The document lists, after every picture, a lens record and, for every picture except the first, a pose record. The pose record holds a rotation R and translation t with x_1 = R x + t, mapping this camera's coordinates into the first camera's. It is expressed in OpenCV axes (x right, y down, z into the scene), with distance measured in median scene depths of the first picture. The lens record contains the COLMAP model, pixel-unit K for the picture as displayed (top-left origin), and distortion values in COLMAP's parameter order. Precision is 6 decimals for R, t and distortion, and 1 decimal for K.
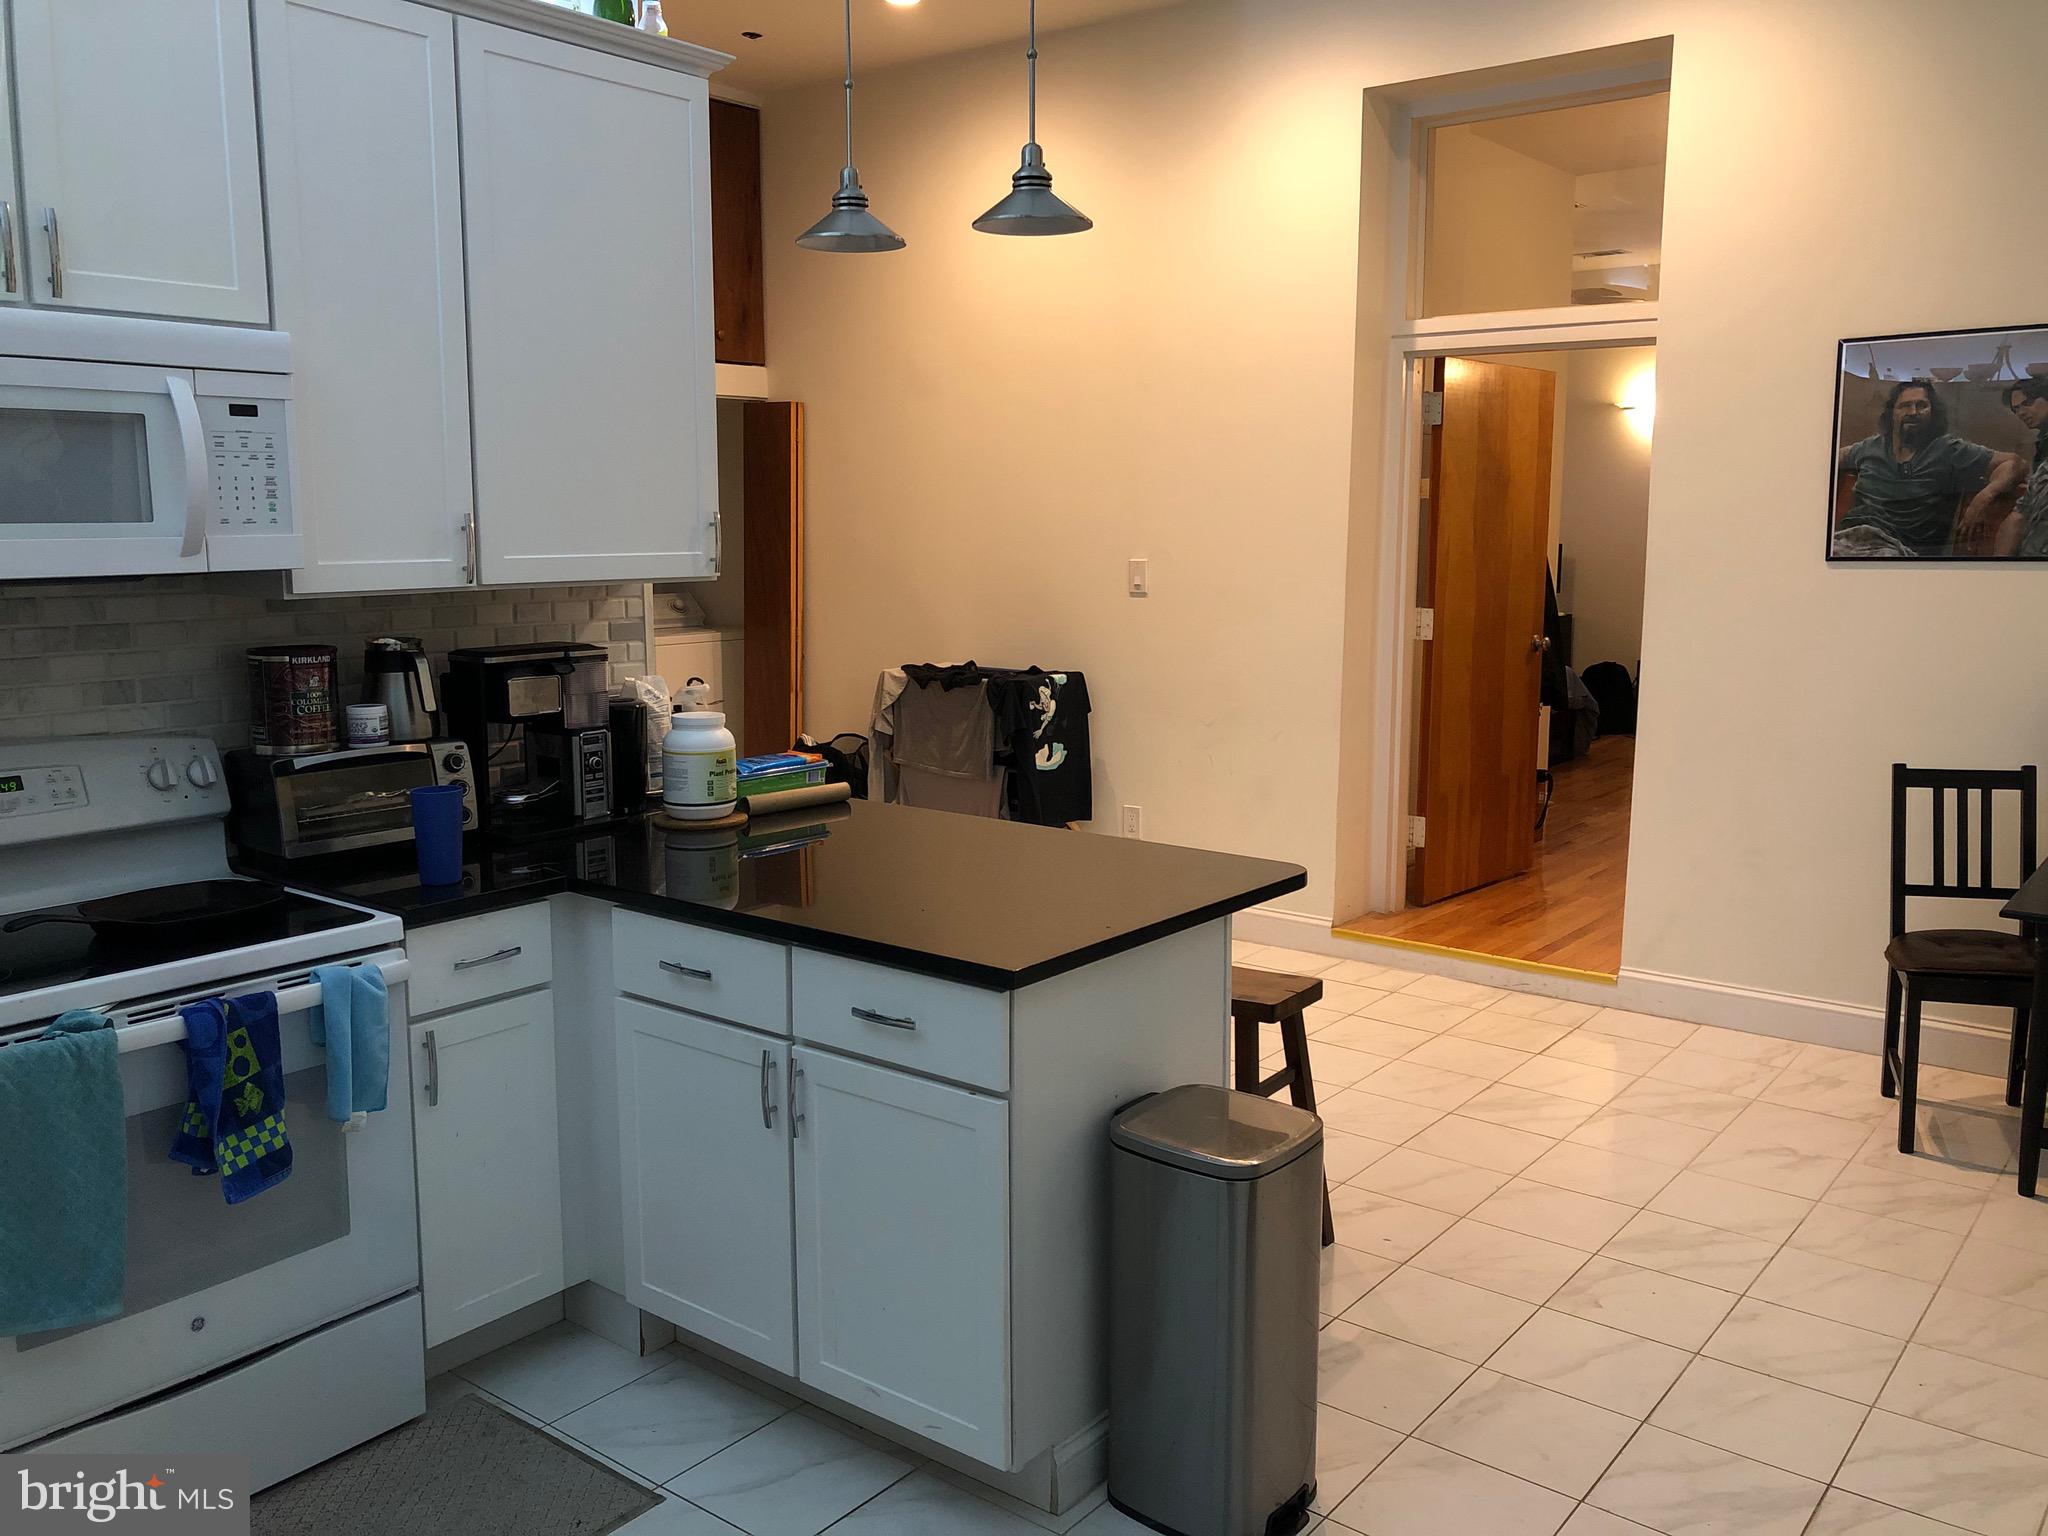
lens RADIAL K [[1661.7, 0, 1016.5], [0, 1661.7, 759.8], [0, 0, 1]] dist [0.031110, -0.008180]
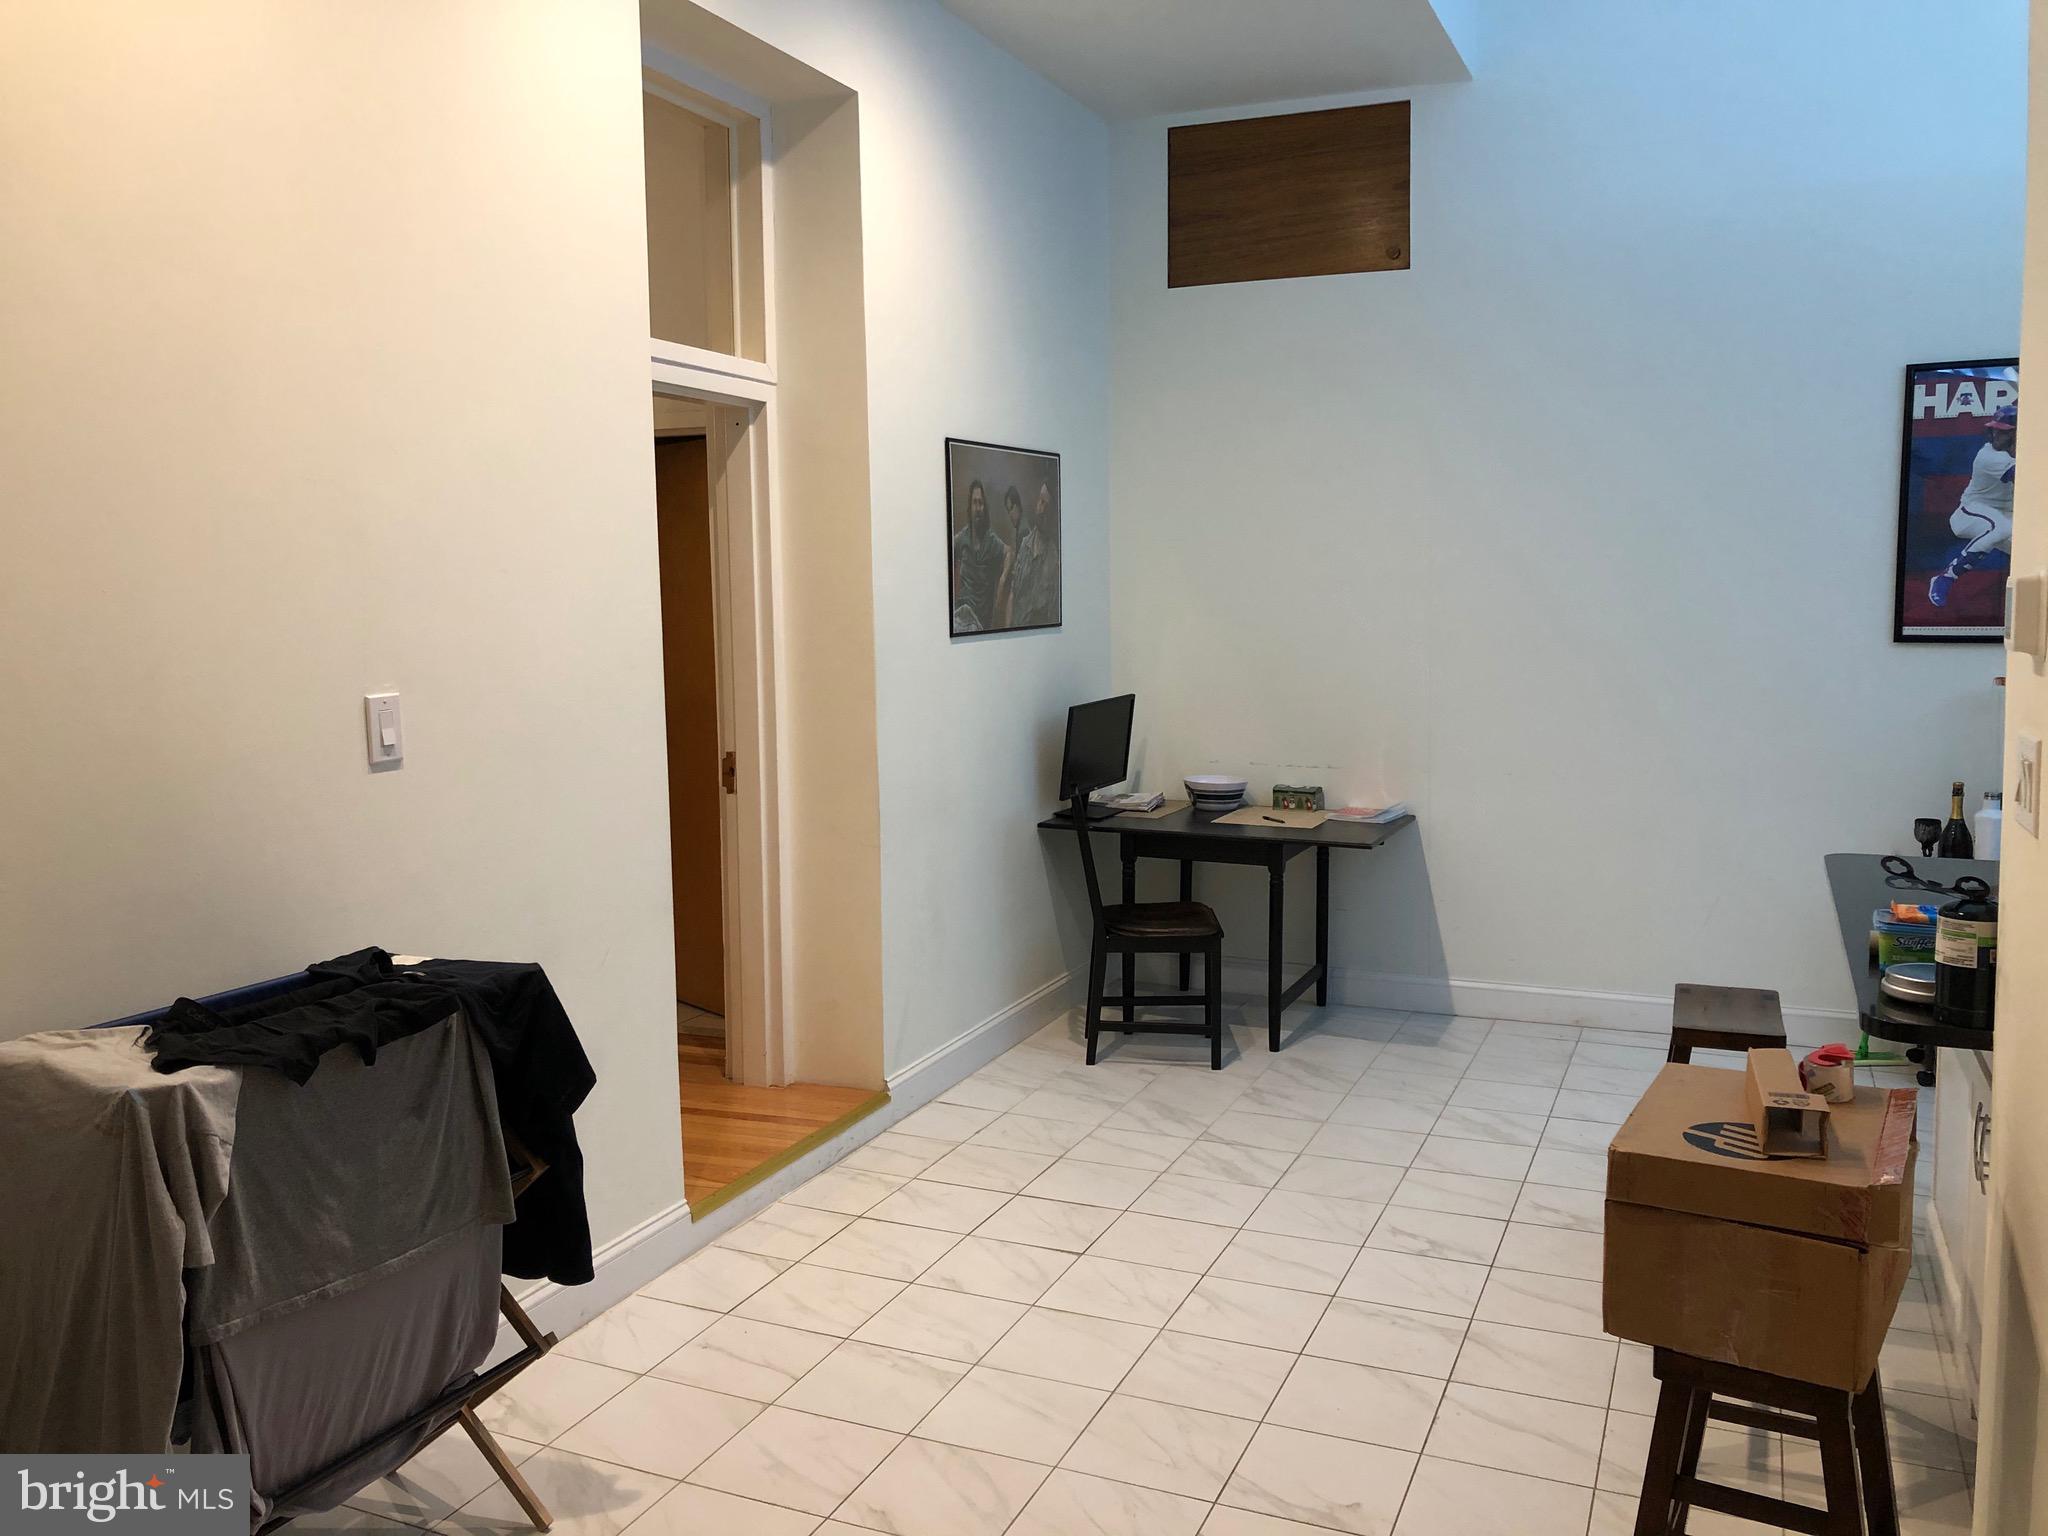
lens RADIAL K [[1661.7, 0, 1016.5], [0, 1661.7, 759.8], [0, 0, 1]] dist [0.031110, -0.008180]
pose [[-0.255554, -0.094560, 0.962159, -0.790257], [0.154621, 0.978398, 0.137224, -0.247774], [-0.954350, 0.183838, -0.235413, 1.663697]]
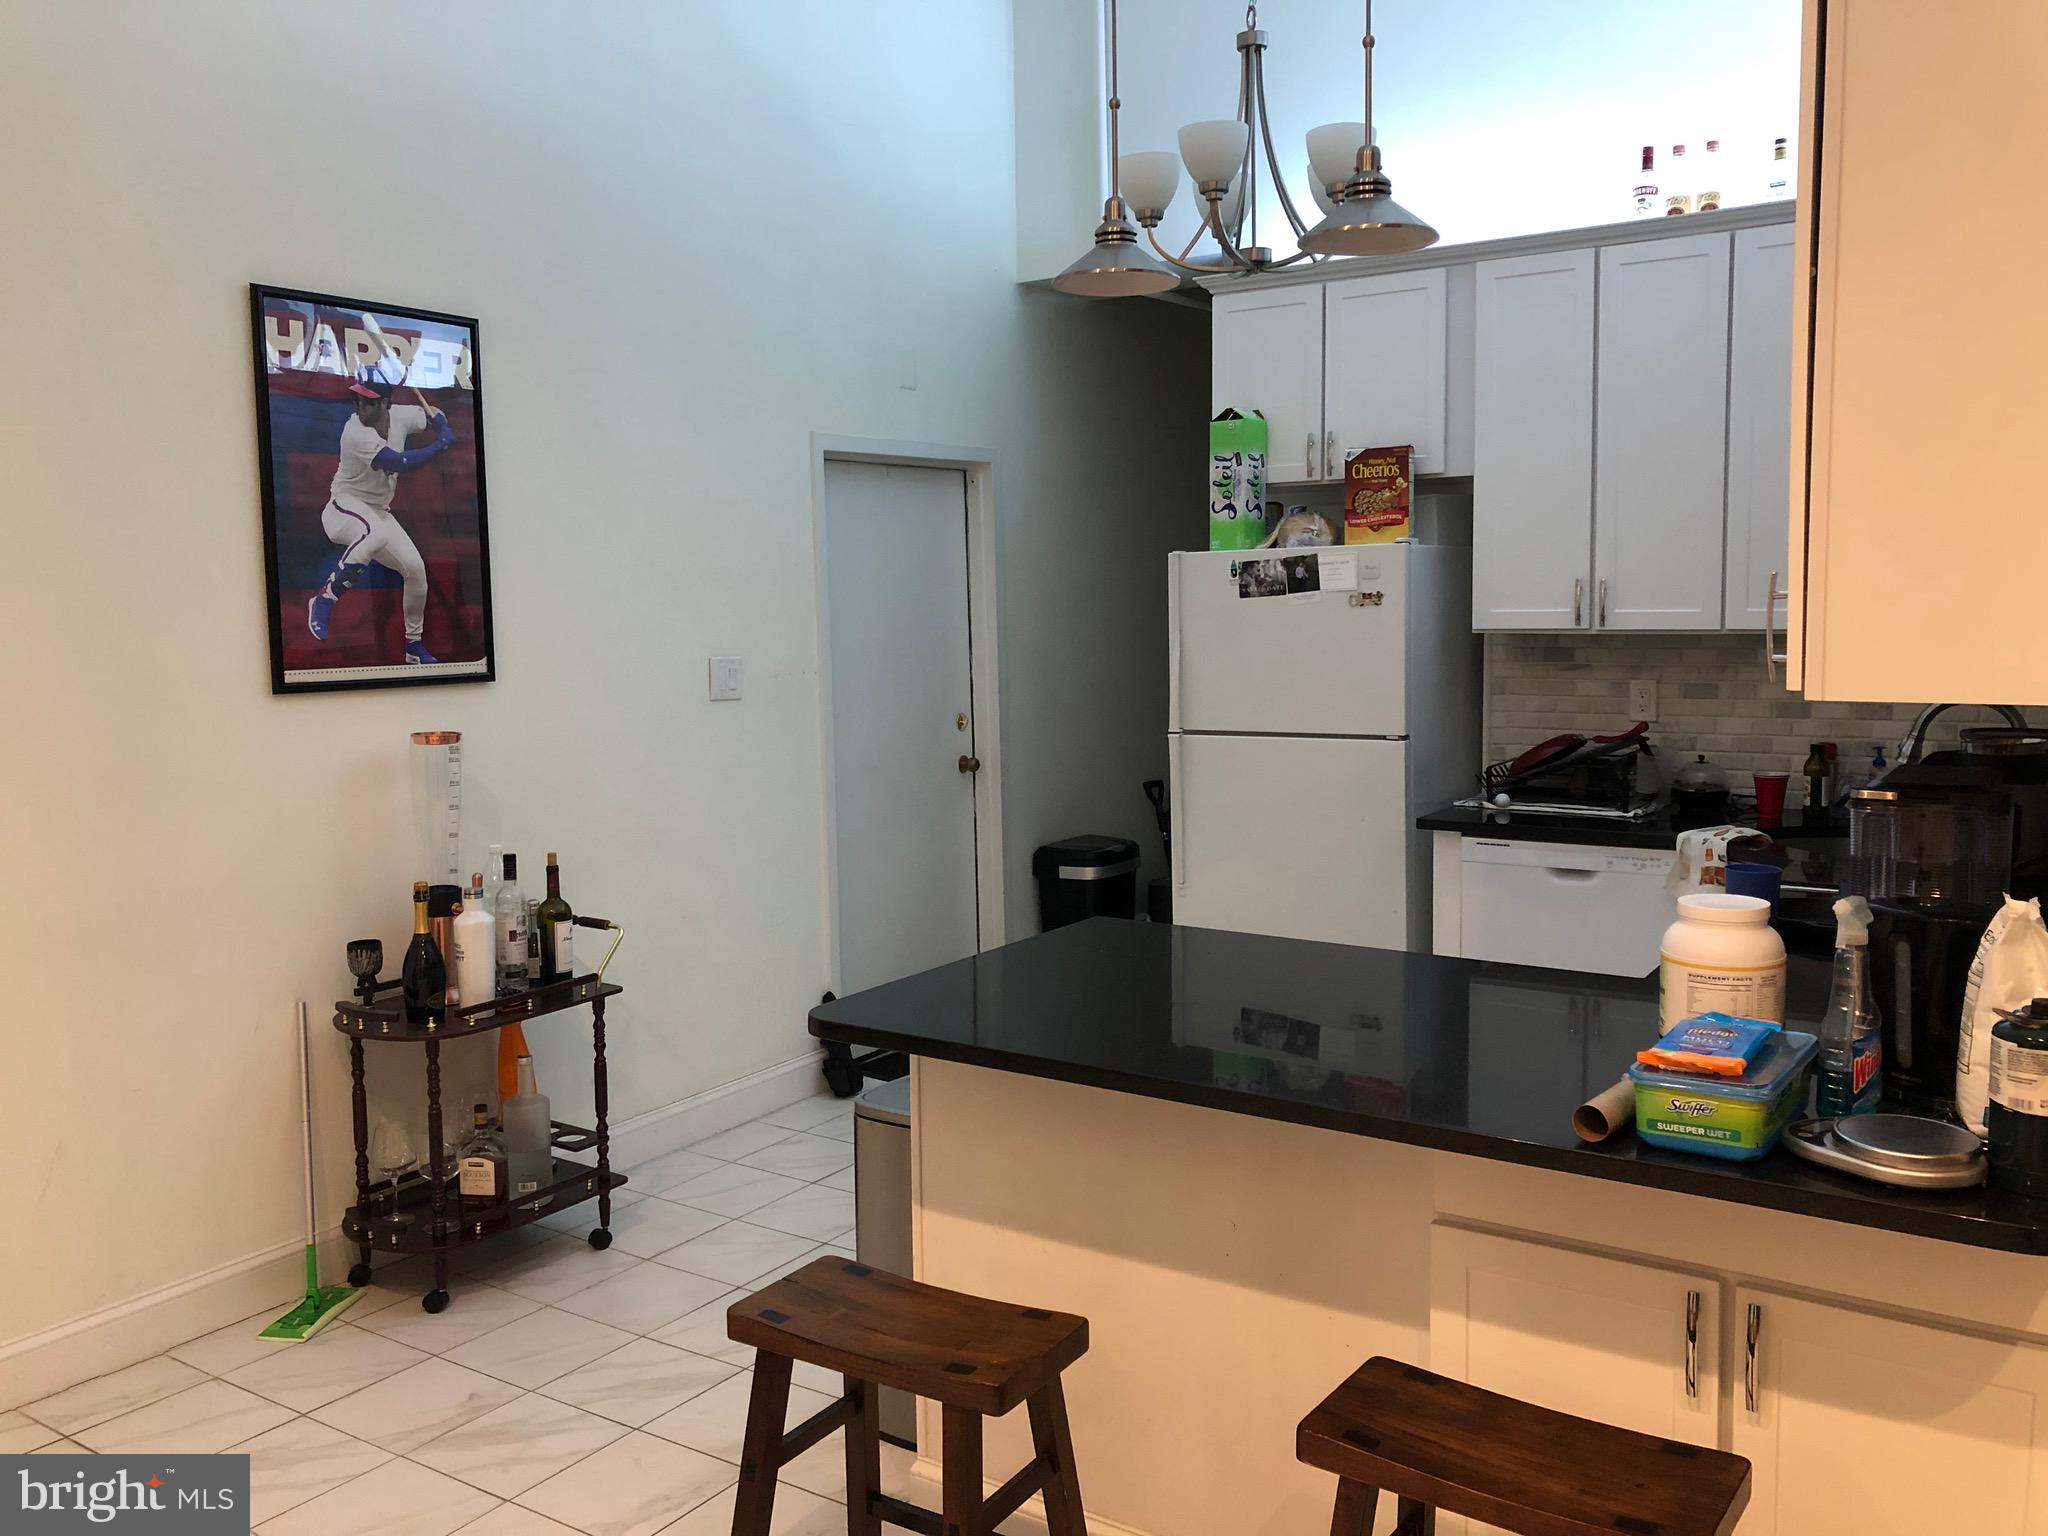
lens RADIAL K [[1661.7, 0, 1016.5], [0, 1661.7, 759.8], [0, 0, 1]] dist [0.031110, -0.008180]
pose [[-0.998498, 0.025555, -0.048462, 0.376357], [0.012854, 0.969130, 0.246213, -0.222345], [0.053258, 0.245221, -0.968003, 1.519688]]
